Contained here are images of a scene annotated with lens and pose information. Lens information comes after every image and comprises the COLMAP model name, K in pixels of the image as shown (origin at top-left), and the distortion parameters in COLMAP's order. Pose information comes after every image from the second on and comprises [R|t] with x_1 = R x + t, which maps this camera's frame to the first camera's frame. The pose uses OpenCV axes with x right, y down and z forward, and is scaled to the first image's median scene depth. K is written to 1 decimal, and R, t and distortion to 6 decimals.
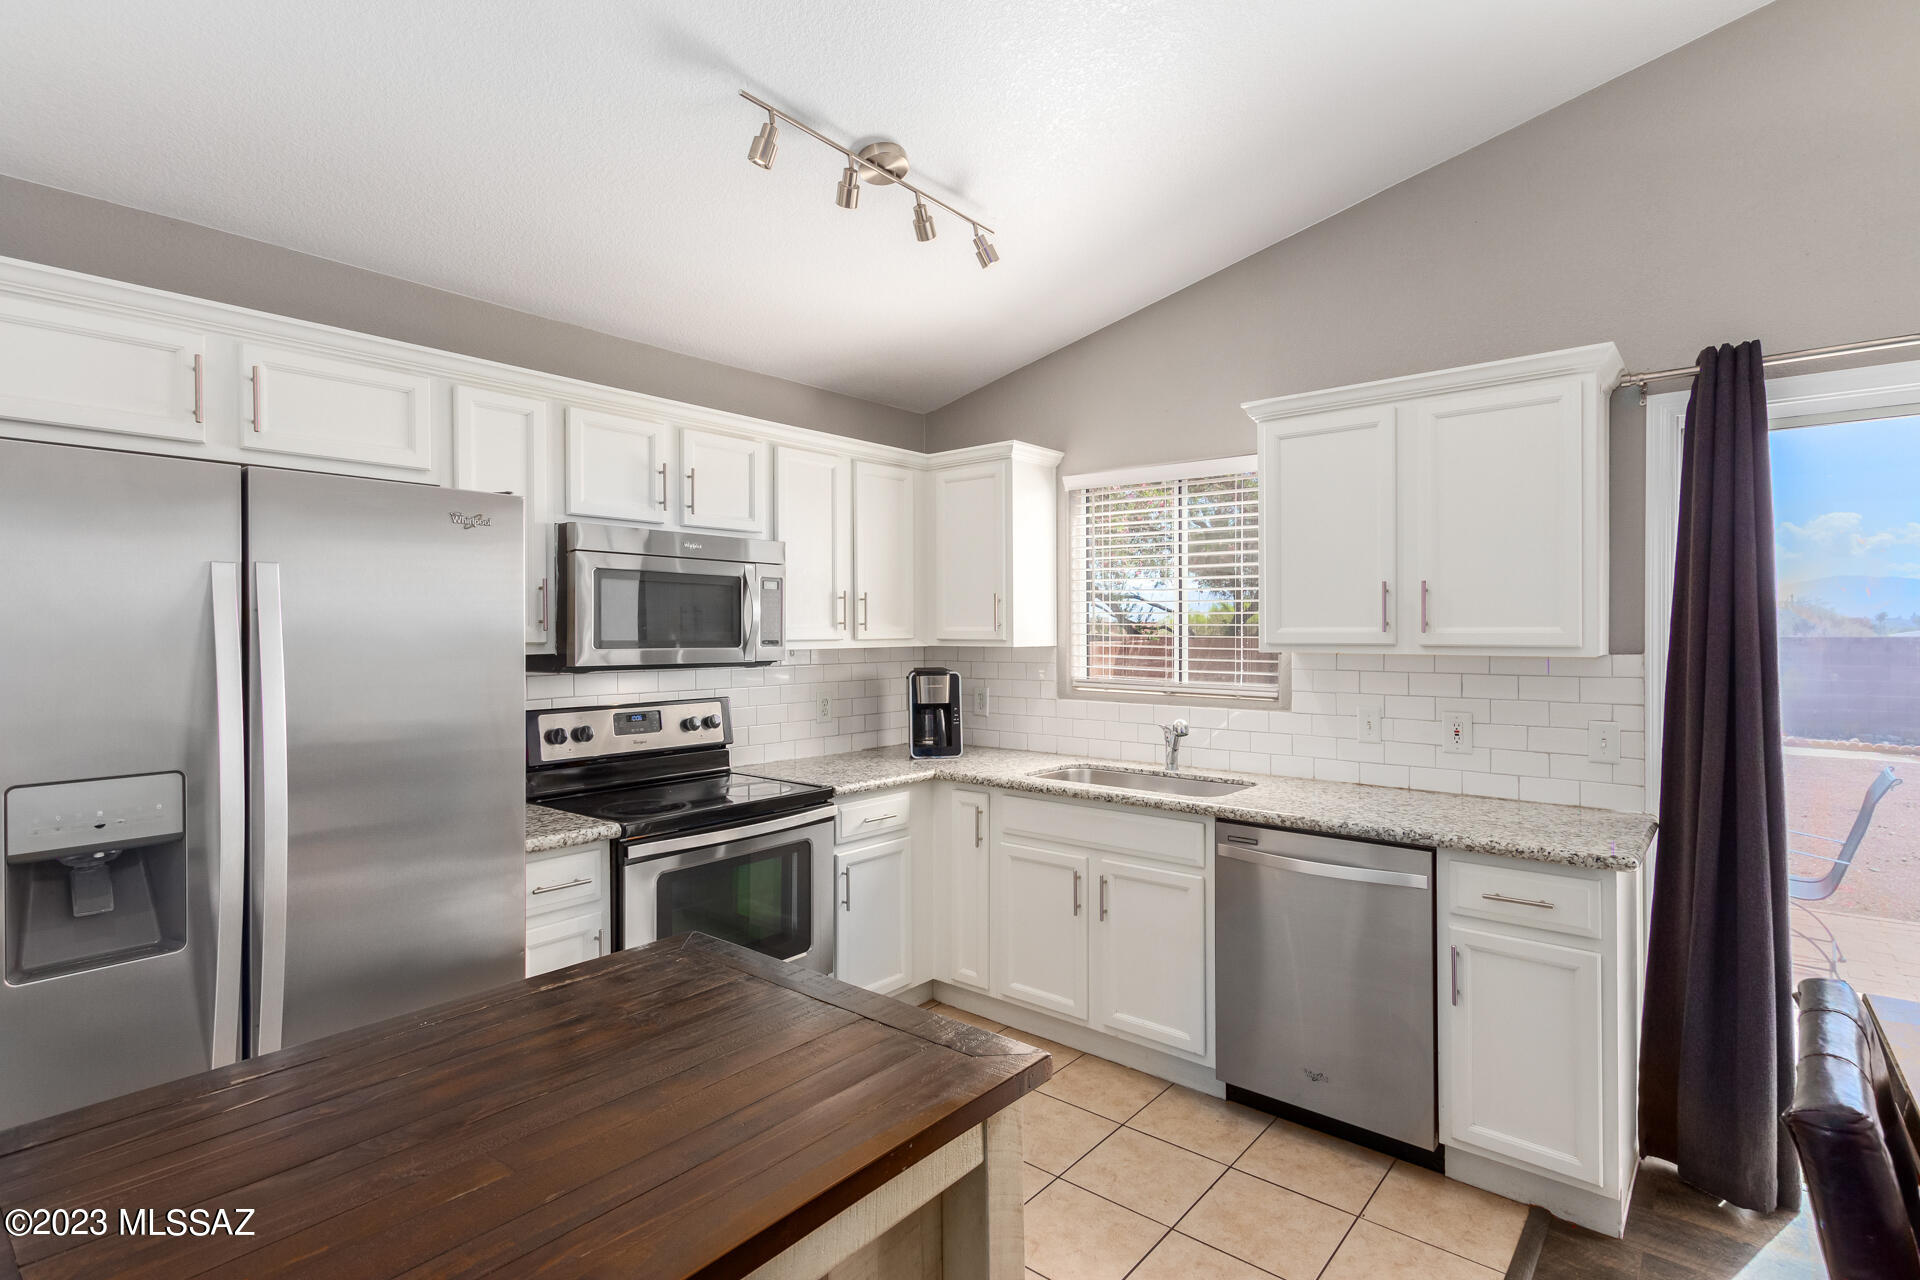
lens RADIAL K [[944.7, 0, 977.4], [0, 944.7, 631.3], [0, 0, 1]] dist [0.021398, -0.007993]
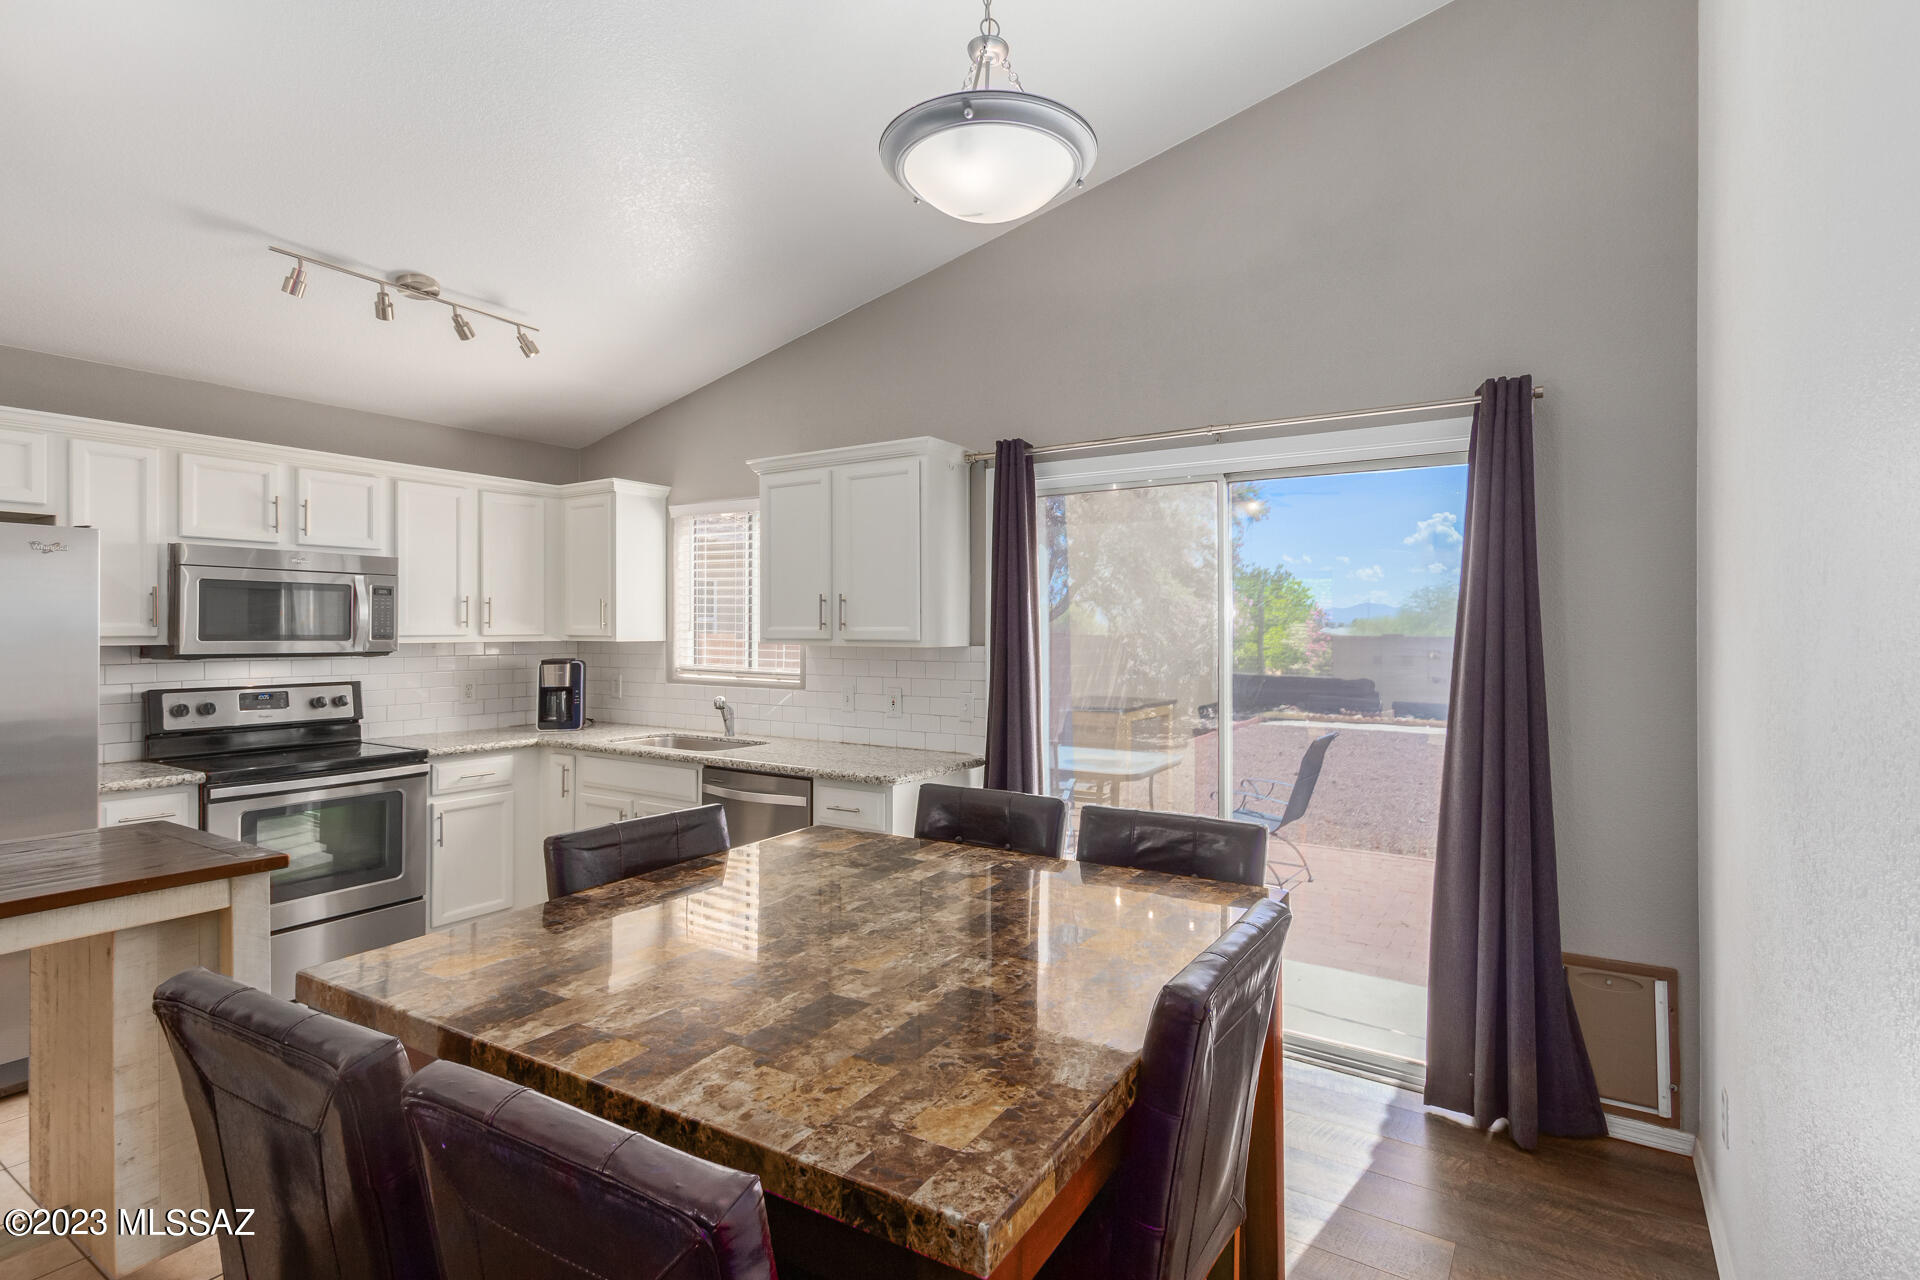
lens RADIAL K [[944.7, 0, 983.1], [0, 944.7, 620.7], [0, 0, 1]] dist [0.021398, -0.007993]
pose [[0.993216, 0.004553, 0.116194, 0.481148], [-0.003360, 0.999940, -0.010465, 0.000849], [-0.116235, 0.010003, 0.993171, -0.396587]]
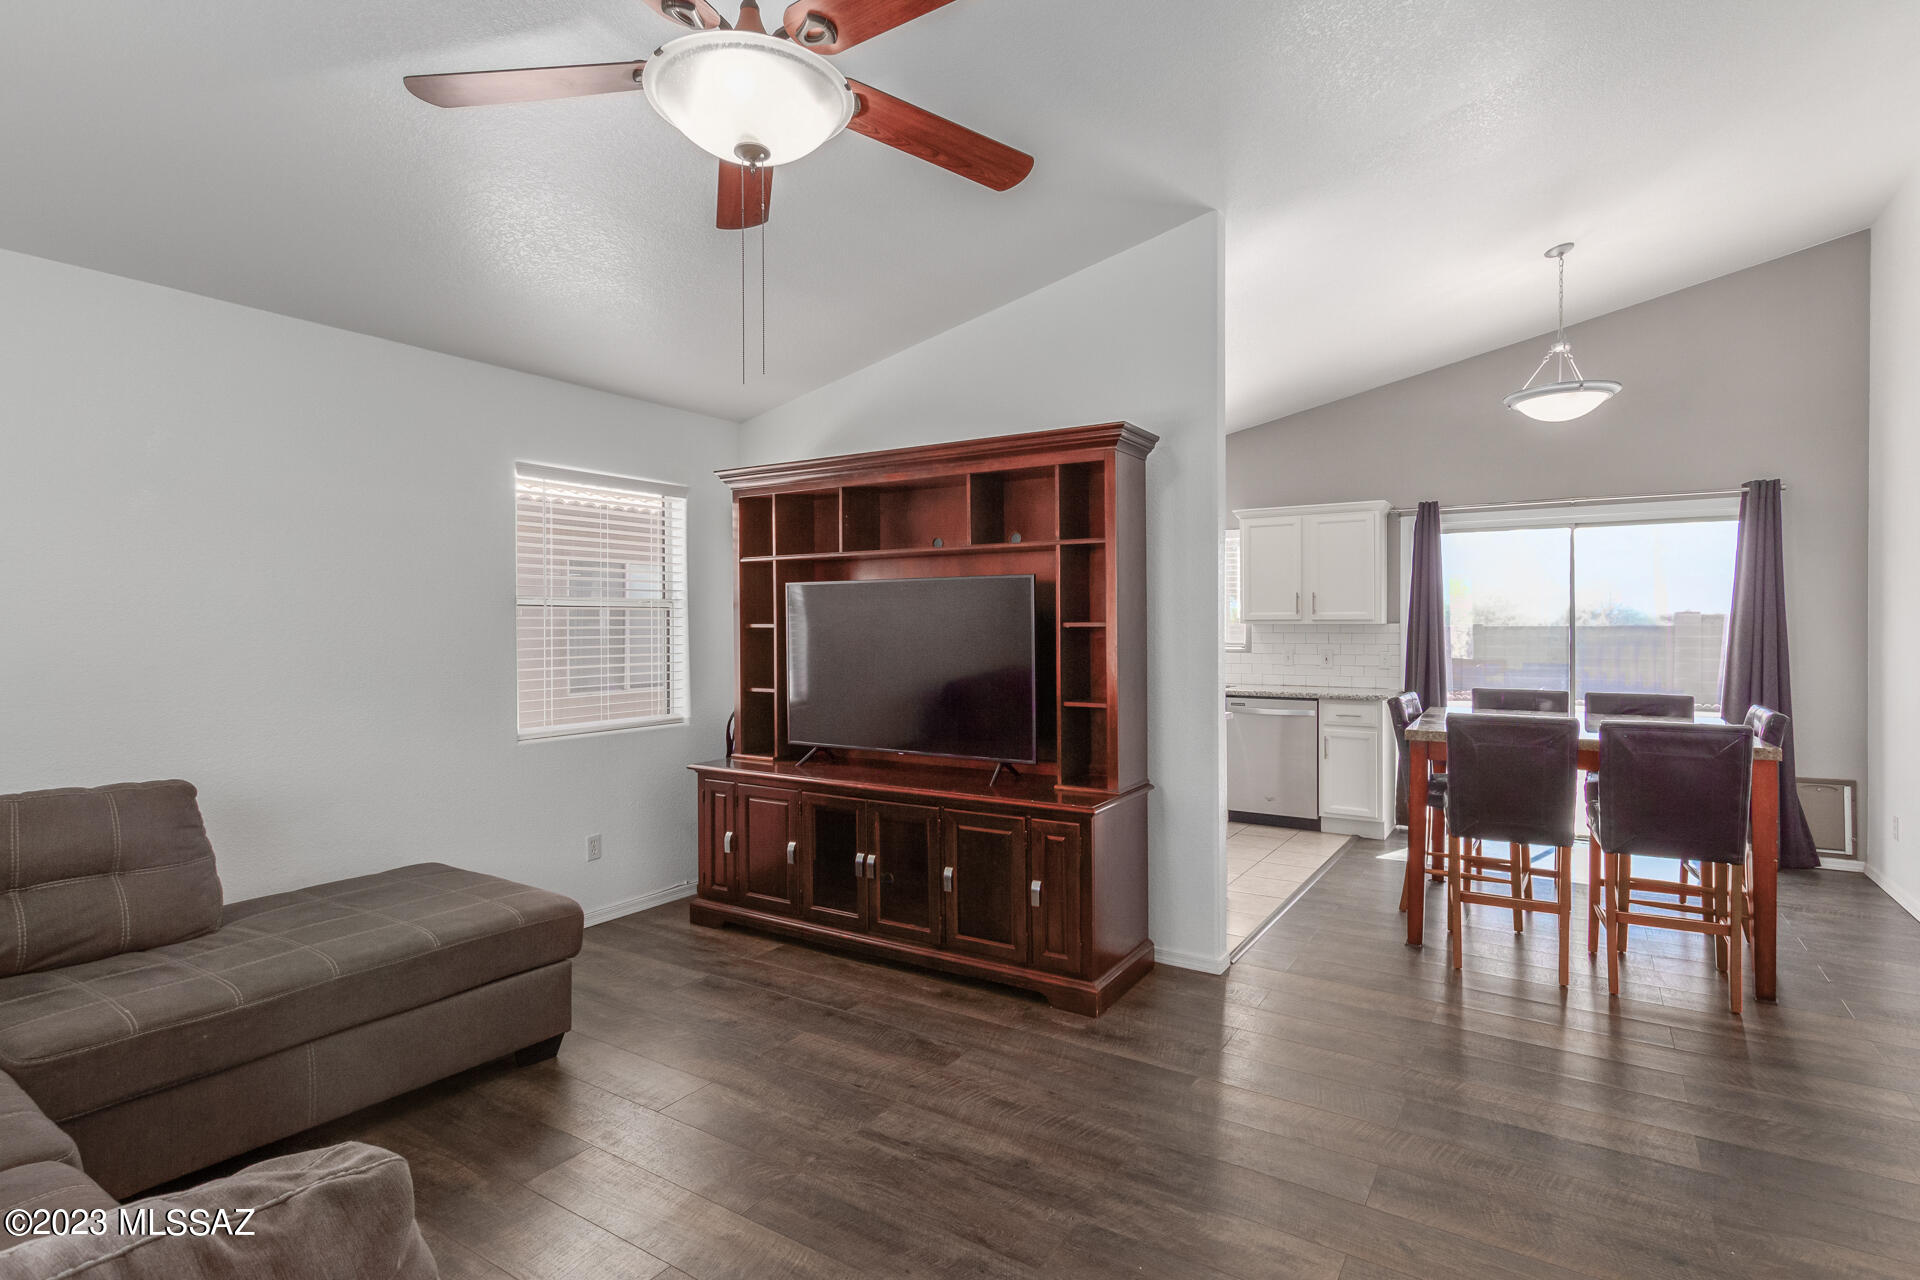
lens RADIAL K [[944.7, 0, 965.6], [0, 944.7, 631.4], [0, 0, 1]] dist [0.021398, -0.007993]
pose [[0.994231, -0.002230, 0.107238, -0.597785], [0.001245, 0.999956, 0.009253, 0.019135], [-0.107254, -0.009066, 0.994190, -1.164415]]
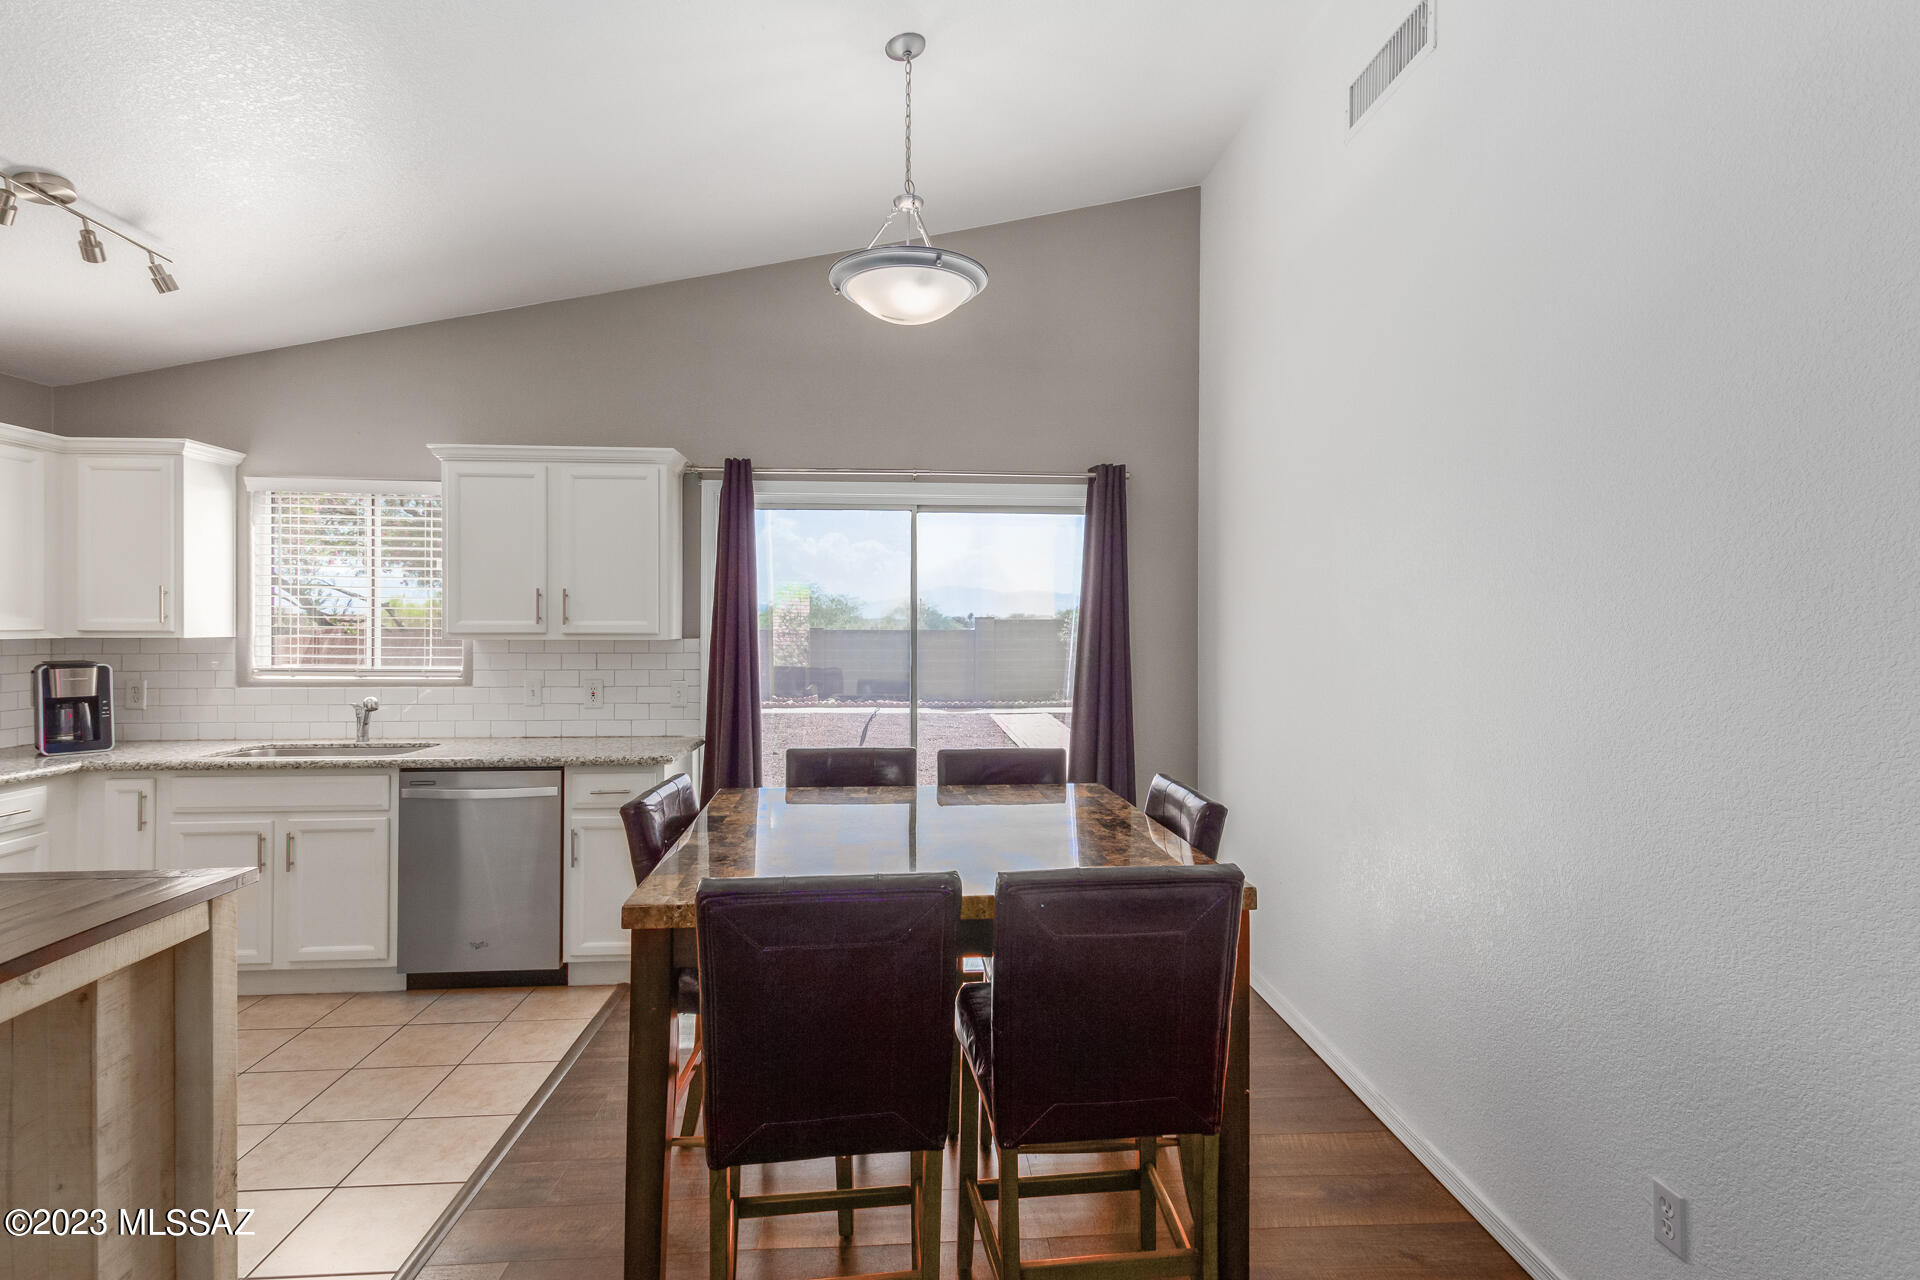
lens RADIAL K [[944.7, 0, 969.0], [0, 944.7, 620.2], [0, 0, 1]] dist [0.021398, -0.007993]
pose [[0.727974, 0.005981, 0.685579, -0.067702], [-0.002135, 0.999977, -0.006457, 0.002755], [-0.685602, 0.003237, 0.727970, -0.446425]]
